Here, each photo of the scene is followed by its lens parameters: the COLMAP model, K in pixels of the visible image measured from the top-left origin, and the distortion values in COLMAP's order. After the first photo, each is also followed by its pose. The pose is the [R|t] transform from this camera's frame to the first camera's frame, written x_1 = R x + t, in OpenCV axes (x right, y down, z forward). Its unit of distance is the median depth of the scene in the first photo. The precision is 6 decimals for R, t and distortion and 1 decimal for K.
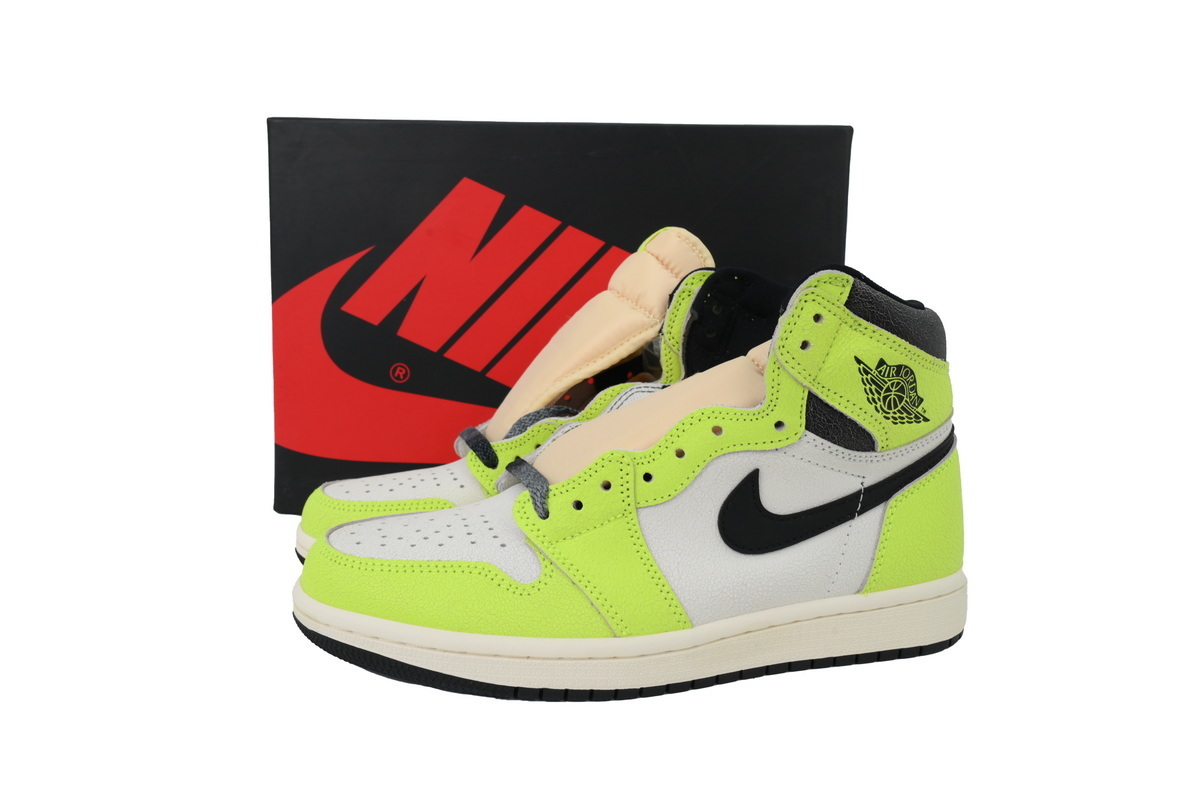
lens RADIAL K [[924.2, 0, 606.3], [0, 924.2, 398.6], [0, 0, 1]] dist [0.049633, 0.000408]
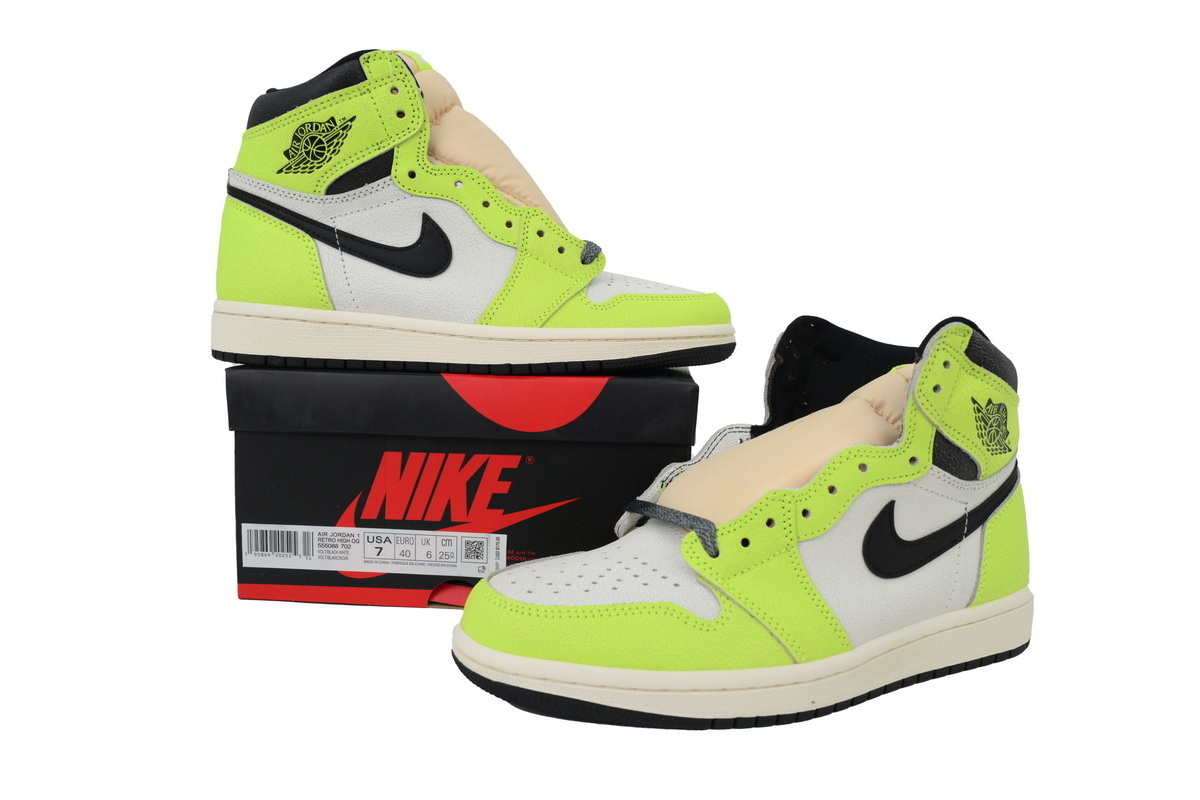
lens RADIAL K [[924.2, 0, 600.8], [0, 924.2, 396.9], [0, 0, 1]] dist [0.049633, 0.000408]
pose [[0.977178, -0.025887, 0.210841, -0.414412], [0.032725, 0.999043, -0.029007, -0.027536], [-0.209888, 0.035245, 0.977090, -0.019164]]
